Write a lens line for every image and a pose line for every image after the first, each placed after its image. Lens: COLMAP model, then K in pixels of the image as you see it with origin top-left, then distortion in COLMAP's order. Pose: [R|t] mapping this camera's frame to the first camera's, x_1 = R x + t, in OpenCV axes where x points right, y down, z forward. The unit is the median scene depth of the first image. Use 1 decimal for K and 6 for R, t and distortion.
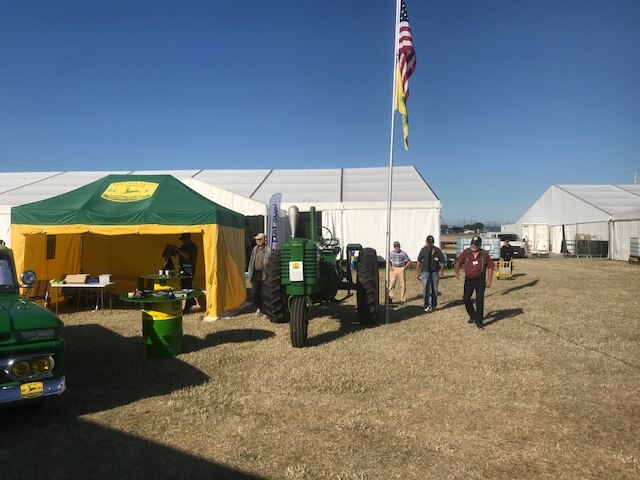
lens RADIAL K [[527.6, 0, 318.1], [0, 527.6, 237.7], [0, 0, 1]] dist [0.054464, -0.076454]
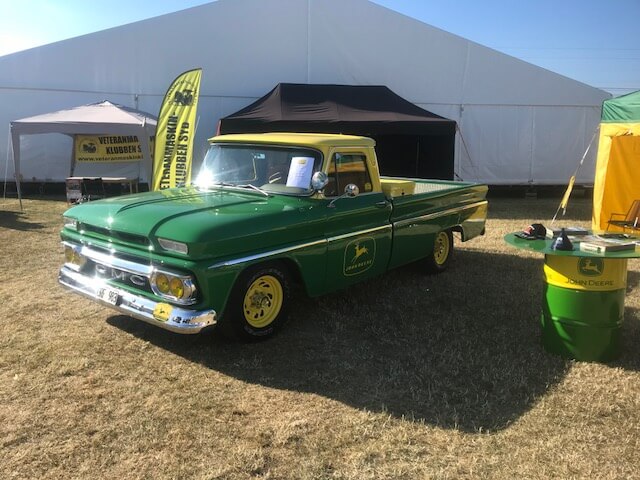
lens RADIAL K [[522.4, 0, 320.0], [0, 522.4, 240.0], [0, 0, 1]] dist [0.050241, -0.074925]
pose [[0.199745, 0.172469, -0.964550, 0.108493], [-0.014346, 0.984797, 0.173118, 0.015154], [0.979743, -0.020742, 0.199182, 0.457138]]
